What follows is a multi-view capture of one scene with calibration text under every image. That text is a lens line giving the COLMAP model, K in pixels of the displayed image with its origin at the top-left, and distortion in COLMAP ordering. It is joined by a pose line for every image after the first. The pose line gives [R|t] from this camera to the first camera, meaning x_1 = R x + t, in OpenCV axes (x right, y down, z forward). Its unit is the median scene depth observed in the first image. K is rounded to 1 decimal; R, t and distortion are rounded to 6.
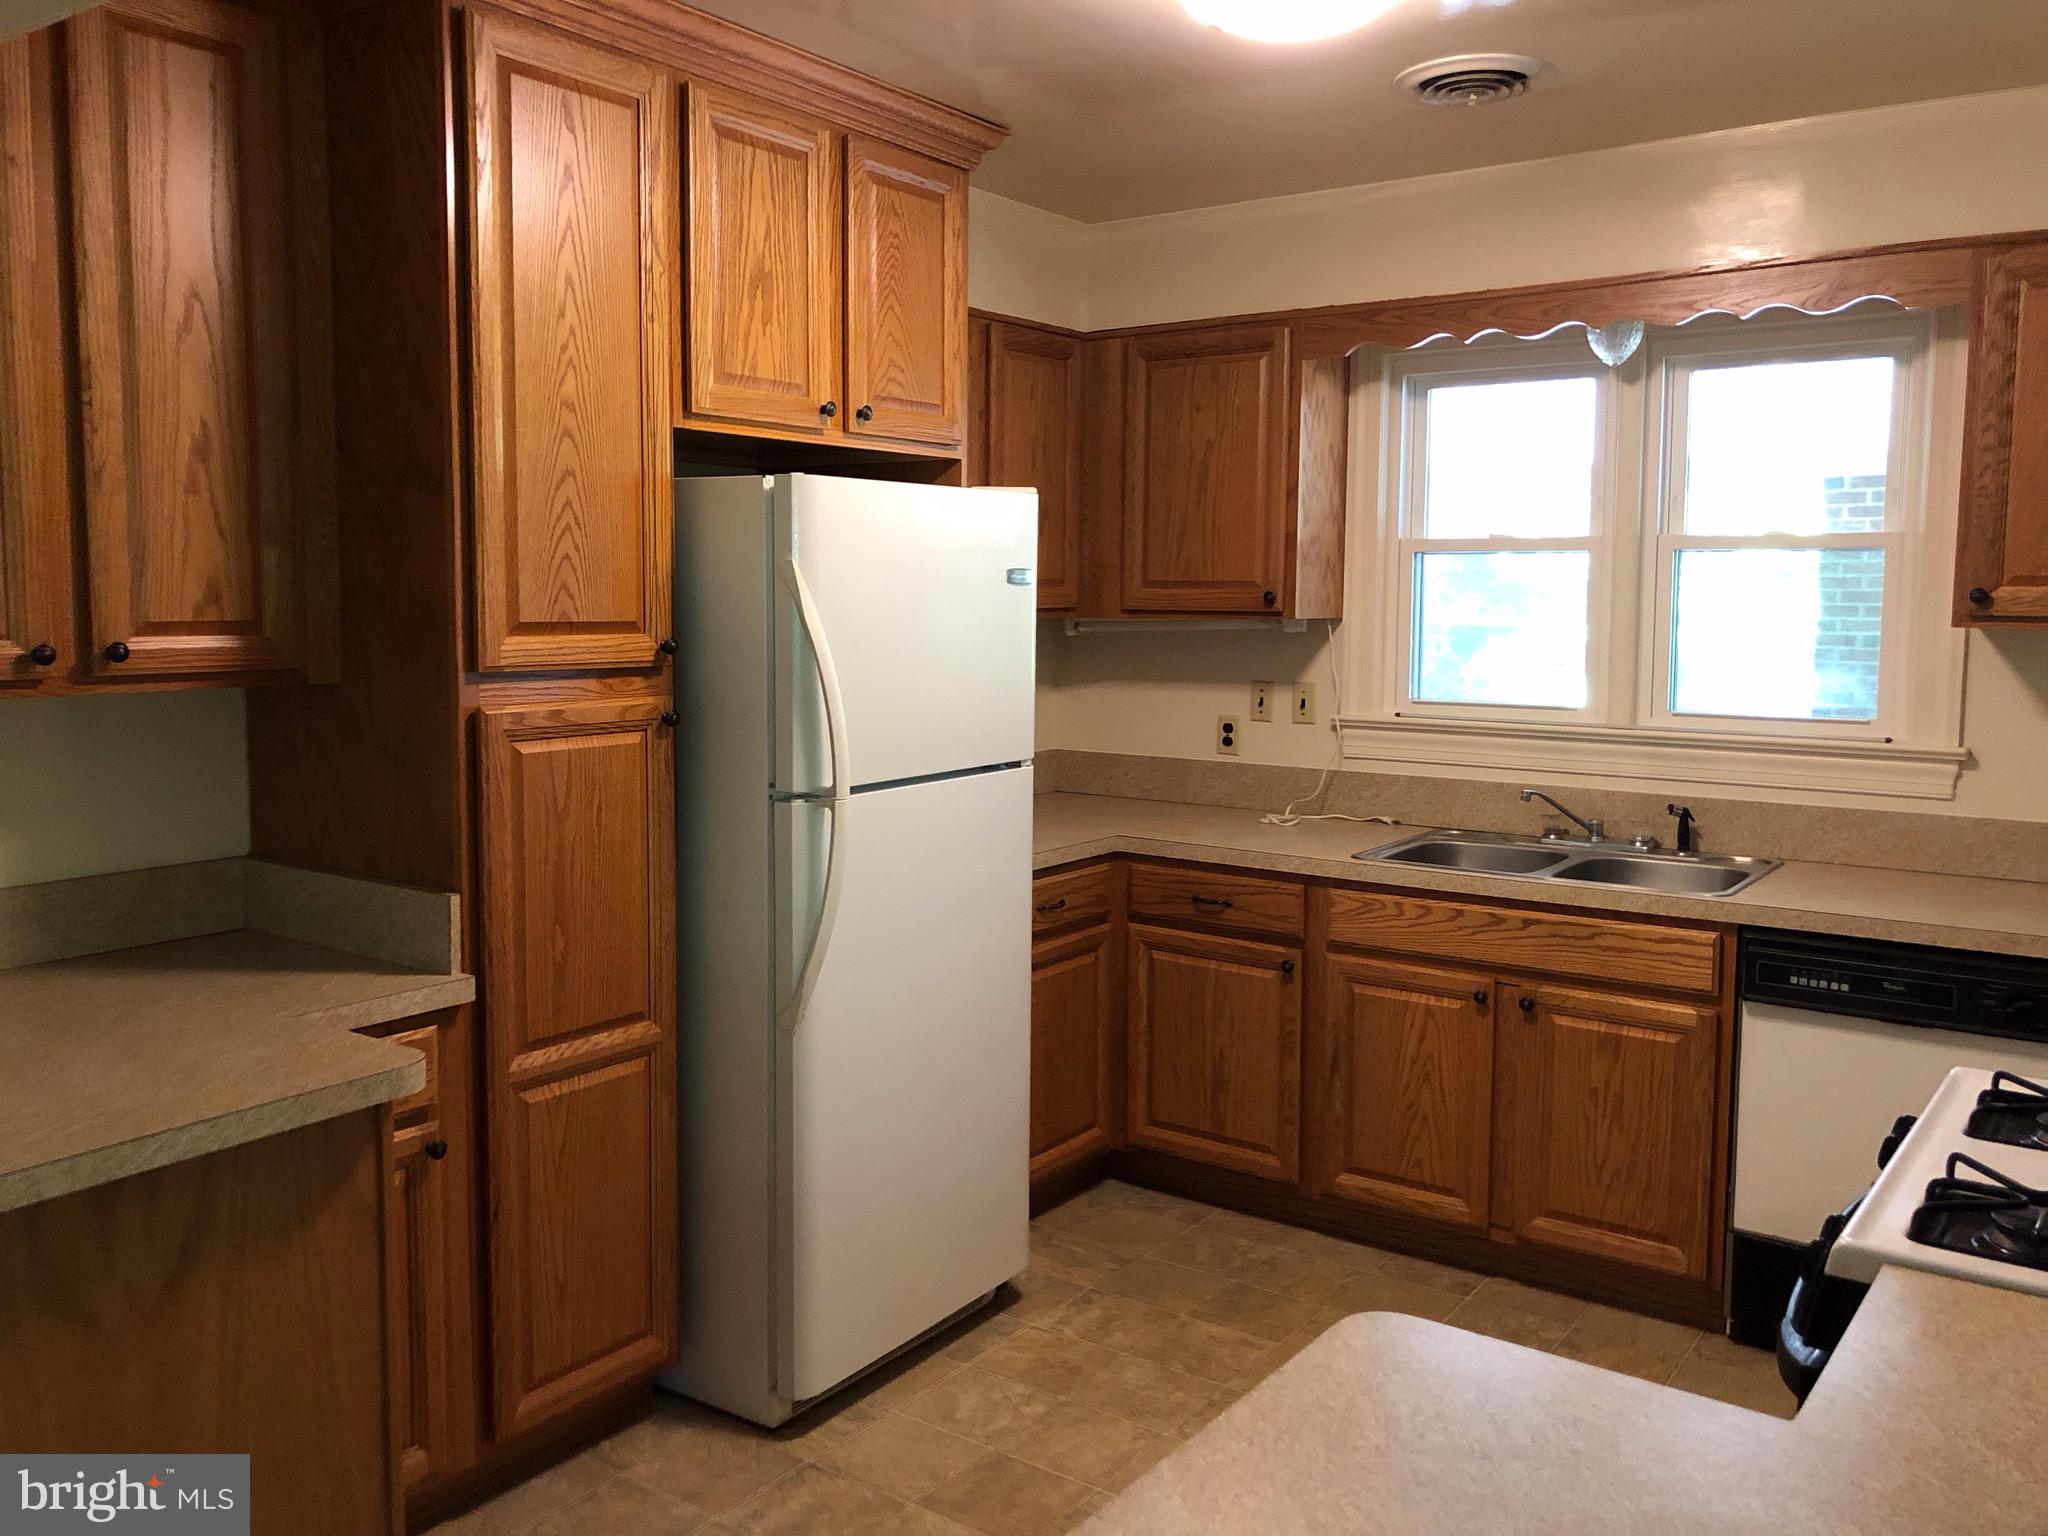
lens RADIAL K [[1671.4, 0, 981.9], [0, 1671.4, 724.7], [0, 0, 1]] dist [0.061423, -0.117116]
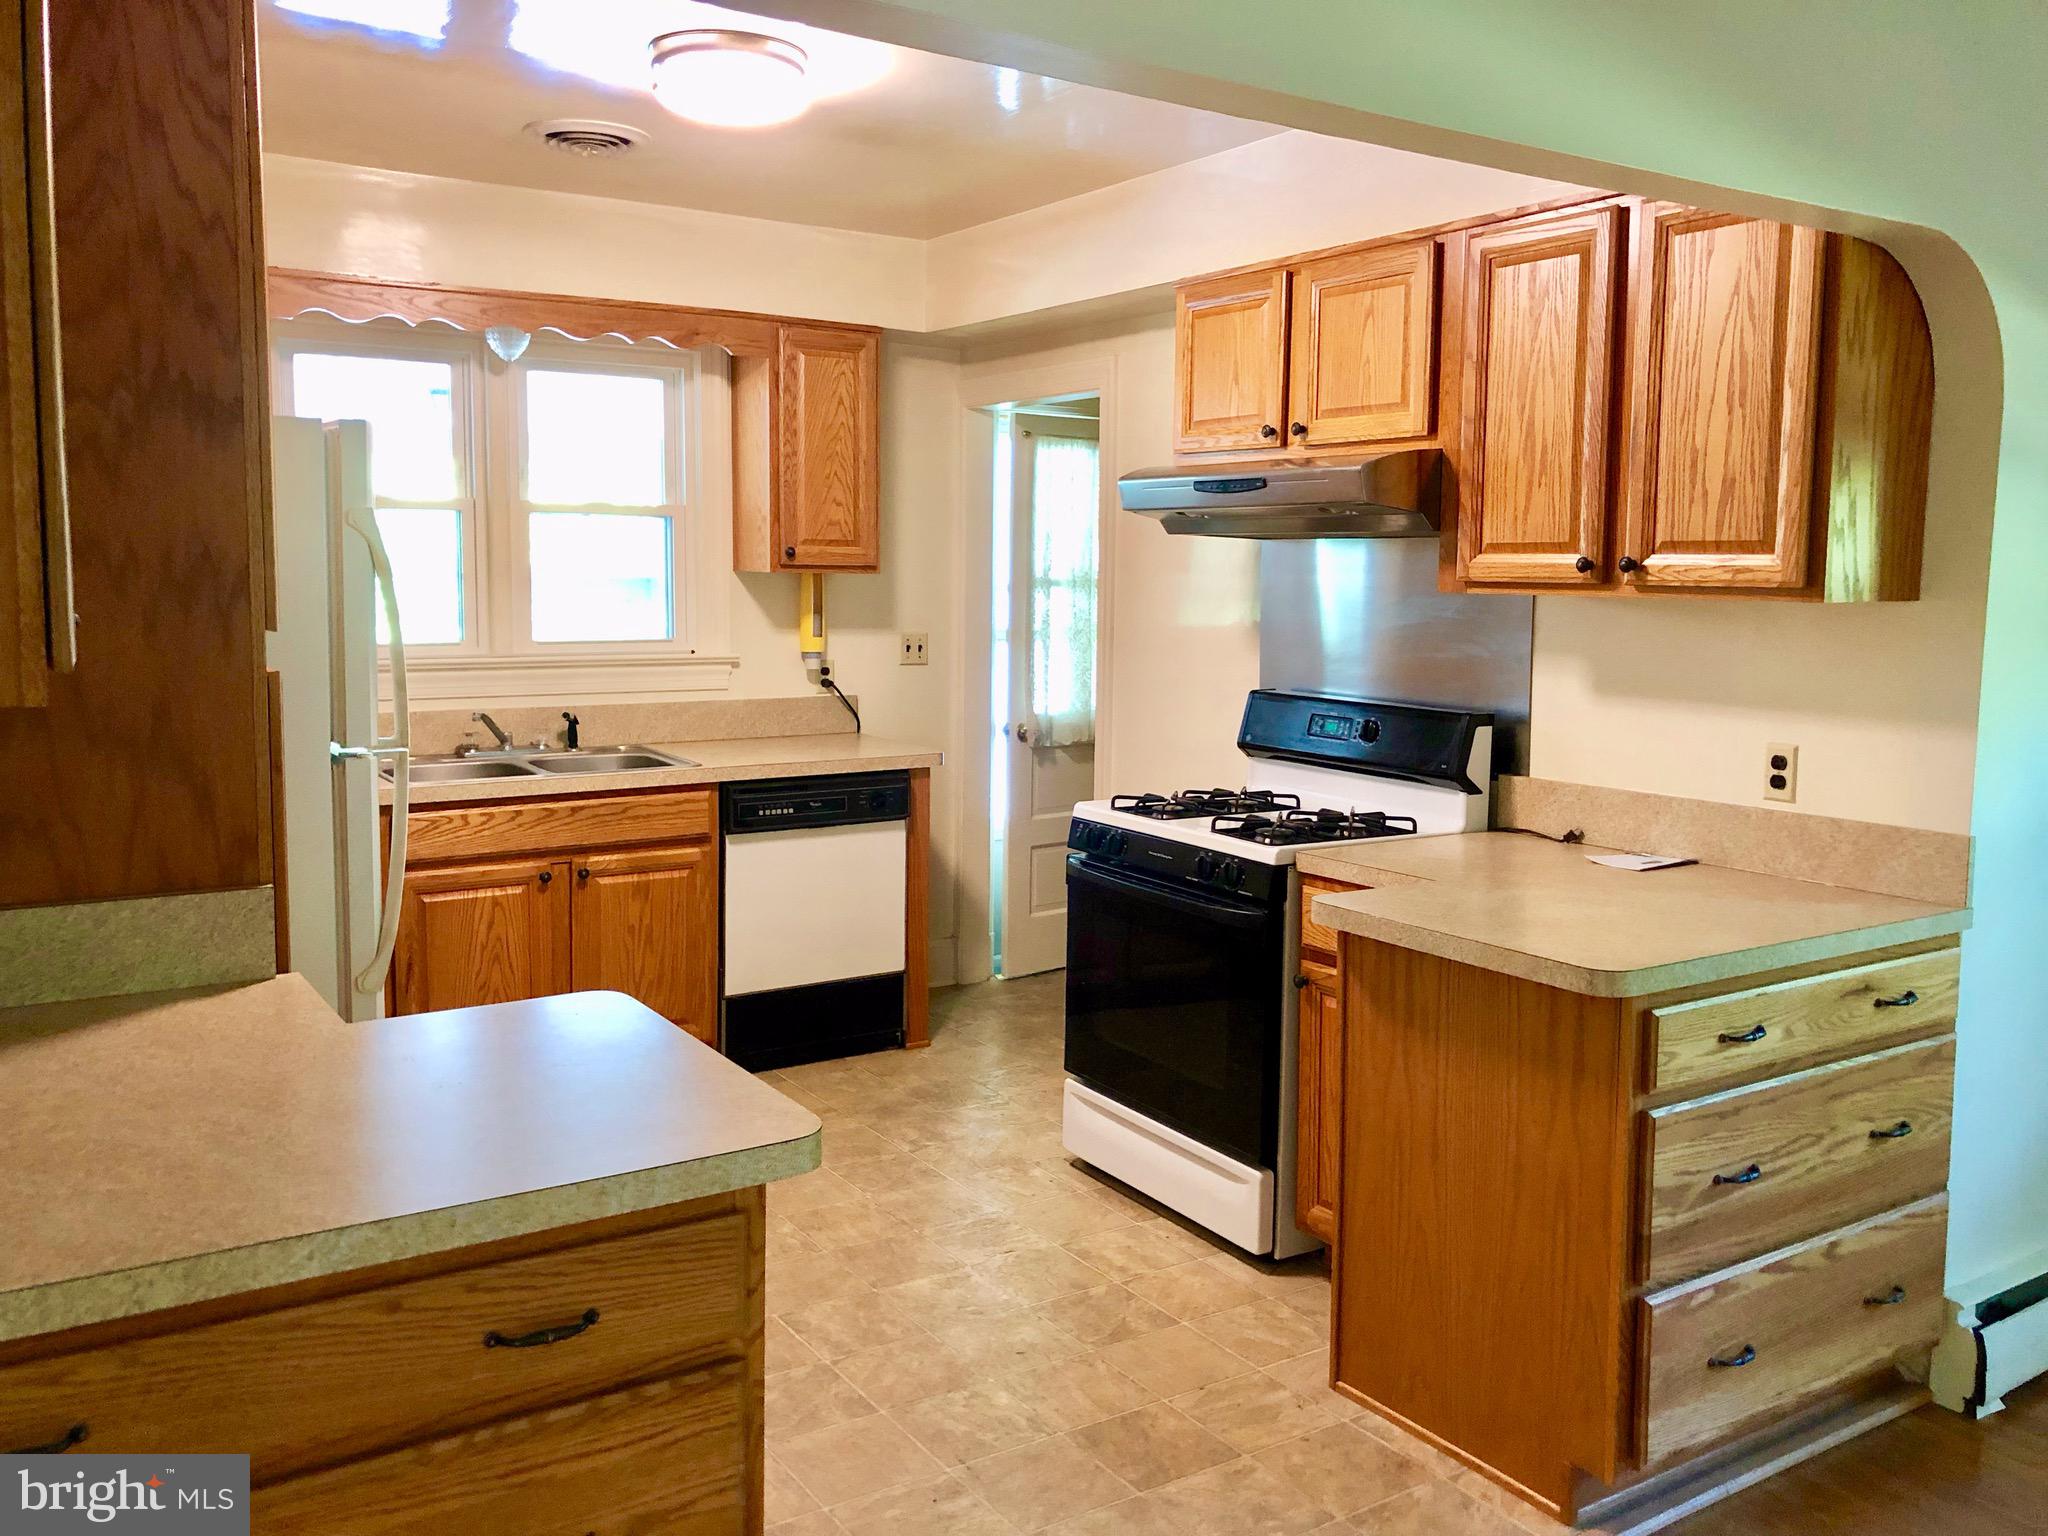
lens RADIAL K [[1684.0, 0, 1026.4], [0, 1684.0, 741.8], [0, 0, 1]] dist [0.029959, -0.015012]
pose [[0.350955, -0.101080, 0.930921, -0.797365], [0.067229, 0.994311, 0.082618, -0.016453], [-0.933976, 0.033589, 0.355754, 0.254251]]
